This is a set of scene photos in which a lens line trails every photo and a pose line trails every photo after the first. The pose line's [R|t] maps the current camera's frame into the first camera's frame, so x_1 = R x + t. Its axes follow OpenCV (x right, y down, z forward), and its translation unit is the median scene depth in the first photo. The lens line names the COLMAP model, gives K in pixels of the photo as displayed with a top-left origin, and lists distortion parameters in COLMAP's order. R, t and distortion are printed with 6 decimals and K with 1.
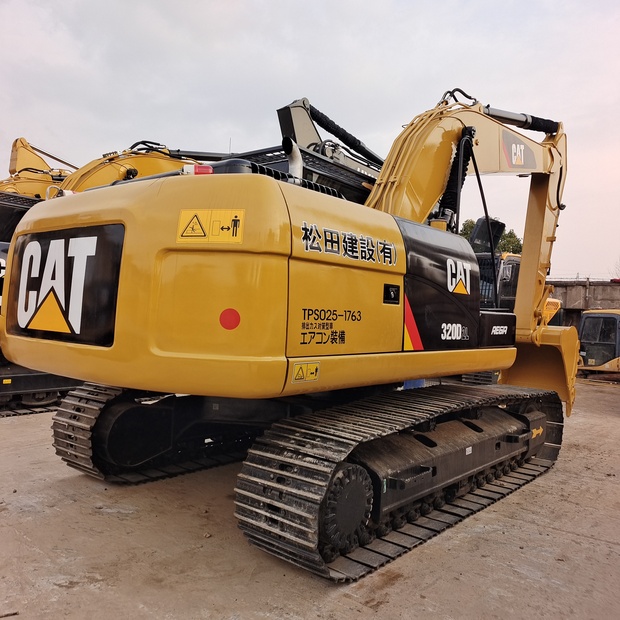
lens RADIAL K [[560.7, 0, 310.0], [0, 560.7, 310.0], [0, 0, 1]] dist [0.025880, 0.019211]
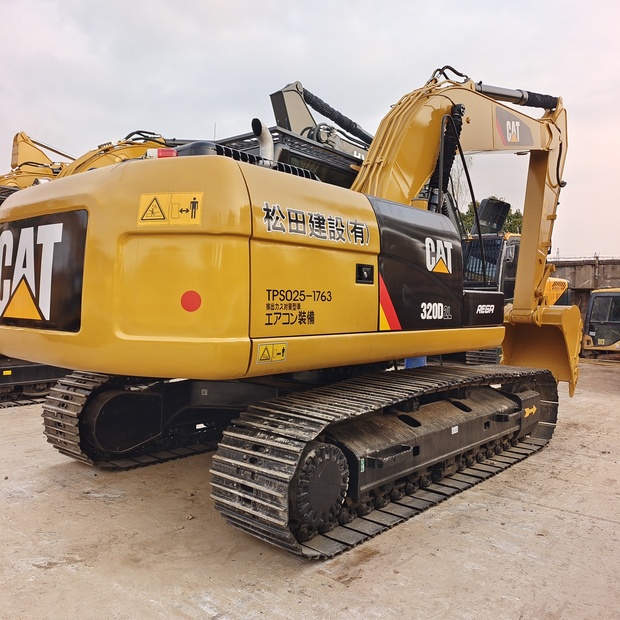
lens RADIAL K [[562.8, 0, 311.3], [0, 562.8, 310.4], [0, 0, 1]] dist [0.023848, 0.014346]
pose [[0.999412, -0.025023, -0.023435, 0.061562], [0.025526, 0.999444, 0.021434, 0.010701], [0.022885, -0.022019, 0.999496, -0.002272]]
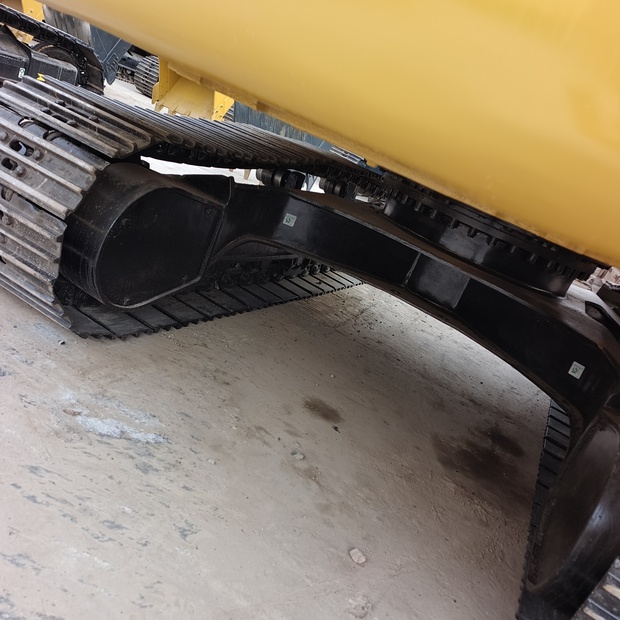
lens RADIAL K [[558.6, 0, 318.2], [0, 558.6, 307.7], [0, 0, 1]] dist [0.025535, 0.017595]
pose [[0.919184, 0.234610, 0.316321, -0.349811], [-0.334206, 0.889583, 0.311366, 0.092044], [-0.208344, -0.391919, 0.896098, 0.614628]]
